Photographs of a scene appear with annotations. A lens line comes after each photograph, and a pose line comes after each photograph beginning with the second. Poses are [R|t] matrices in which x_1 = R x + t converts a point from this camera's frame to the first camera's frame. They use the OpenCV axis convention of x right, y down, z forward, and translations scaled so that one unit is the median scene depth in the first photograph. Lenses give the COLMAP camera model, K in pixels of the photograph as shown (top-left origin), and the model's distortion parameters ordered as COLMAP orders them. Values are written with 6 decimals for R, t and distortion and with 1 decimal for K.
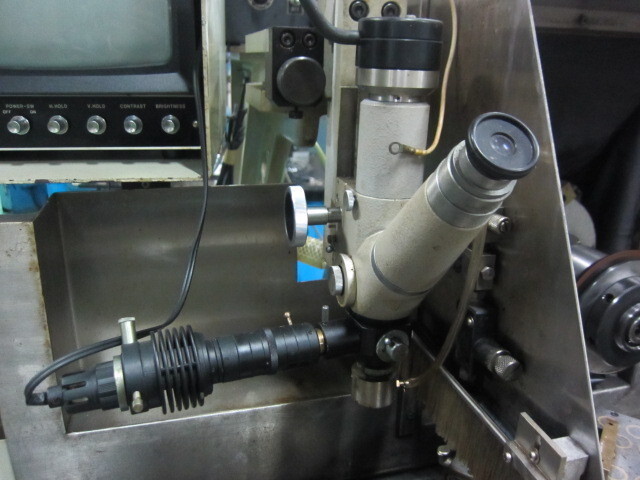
lens RADIAL K [[512.8, 0, 320.0], [0, 512.8, 240.0], [0, 0, 1]] dist [-0.067707, 0.000435]
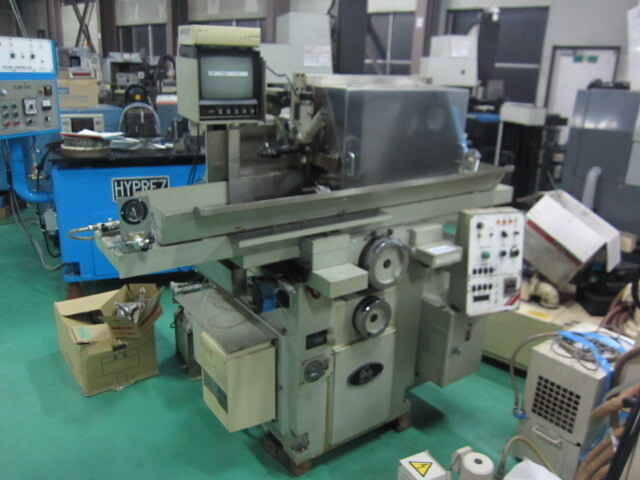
lens RADIAL K [[512.8, 0, 320.0], [0, 512.8, 240.0], [0, 0, 1]] dist [-0.067707, 0.000435]
pose [[0.941171, -0.107377, 0.320416, -1.672979], [0.099593, 0.994198, 0.040636, 1.001634], [-0.322921, -0.006334, 0.946405, -4.435067]]
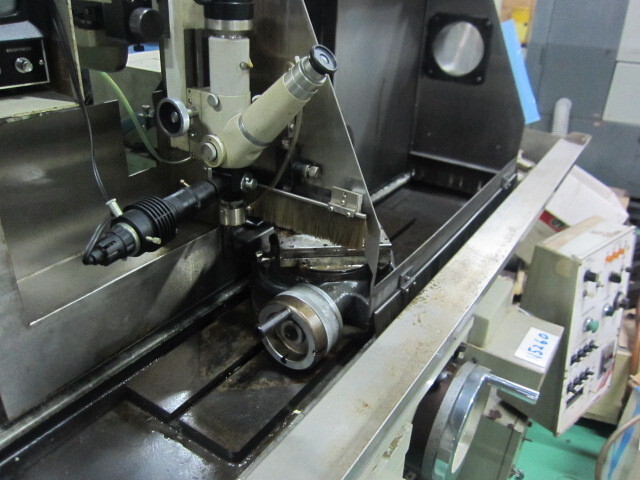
lens RADIAL K [[512.8, 0, 320.0], [0, 512.8, 240.0], [0, 0, 1]] dist [-0.067707, 0.000435]
pose [[0.752495, -0.303535, 0.584480, -0.761697], [0.183299, 0.948921, 0.256808, -0.007568], [-0.632576, -0.086113, 0.769696, -0.516217]]
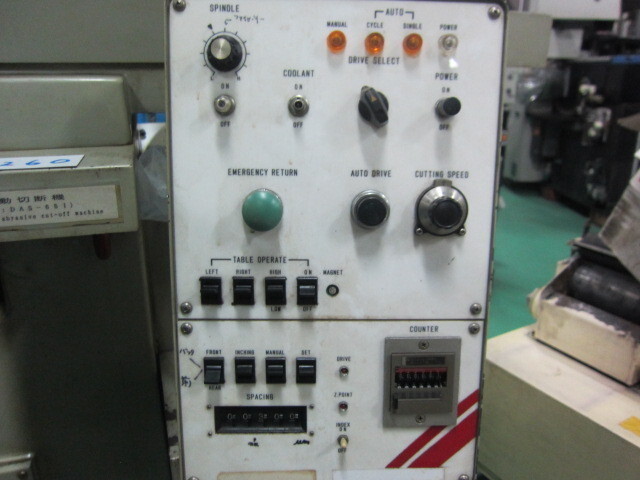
lens RADIAL K [[512.8, 0, 320.0], [0, 512.8, 240.0], [0, 0, 1]] dist [-0.067707, 0.000435]
pose [[0.998236, -0.038185, 0.045471, 2.277325], [0.037449, 0.999155, 0.016948, 1.688506], [-0.046079, -0.015215, 0.998822, -0.438473]]
